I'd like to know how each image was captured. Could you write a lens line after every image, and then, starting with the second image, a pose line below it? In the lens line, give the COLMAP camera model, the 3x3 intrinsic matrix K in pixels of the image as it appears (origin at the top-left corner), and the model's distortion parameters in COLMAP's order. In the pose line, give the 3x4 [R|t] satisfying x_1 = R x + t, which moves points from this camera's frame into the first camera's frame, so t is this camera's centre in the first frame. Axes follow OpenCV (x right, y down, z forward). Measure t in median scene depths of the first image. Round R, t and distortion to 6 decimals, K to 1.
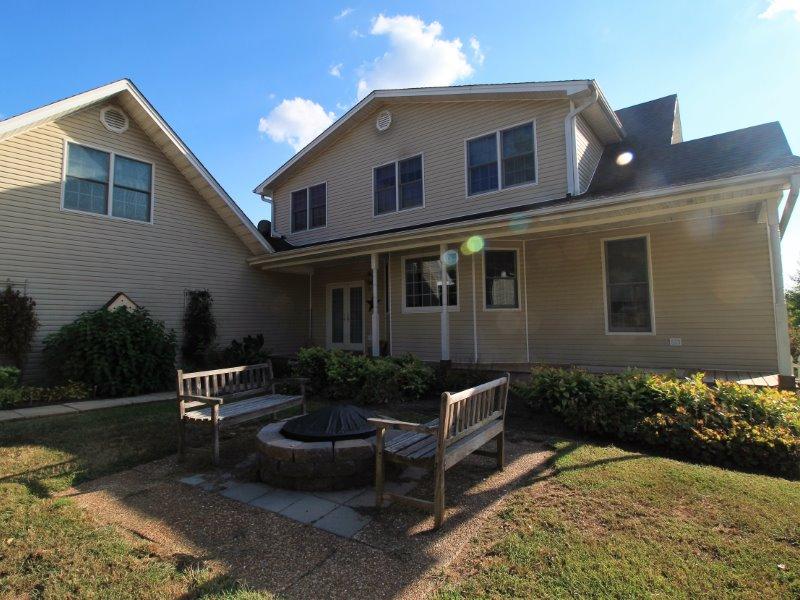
lens RADIAL K [[430.5, 0, 400.3], [0, 430.5, 292.8], [0, 0, 1]] dist [0.003762, -0.013129]
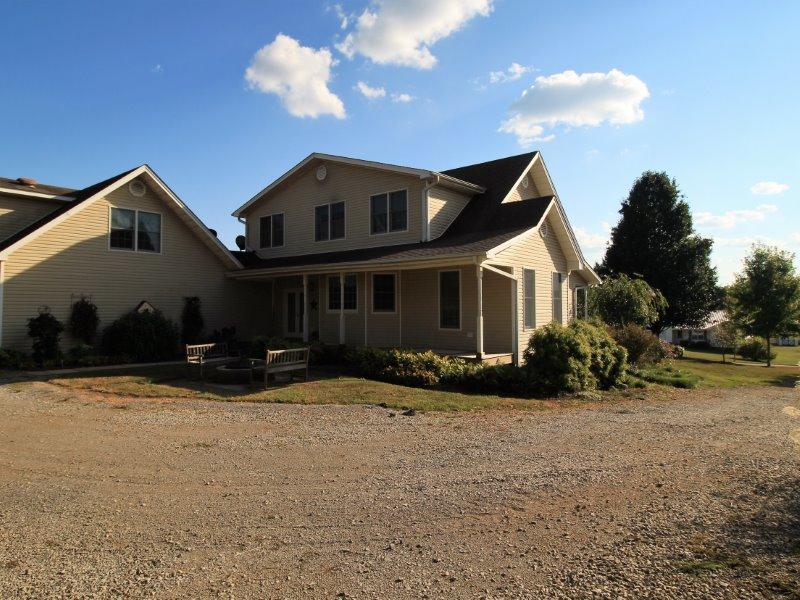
lens RADIAL K [[485.6, 0, 401.0], [0, 485.6, 298.8], [0, 0, 1]] dist [-0.018557, -0.000514]
pose [[0.999662, 0.007916, -0.024773, 0.321304], [-0.006631, 0.998649, 0.051531, -0.096187], [0.025148, -0.051349, 0.998364, -0.708450]]
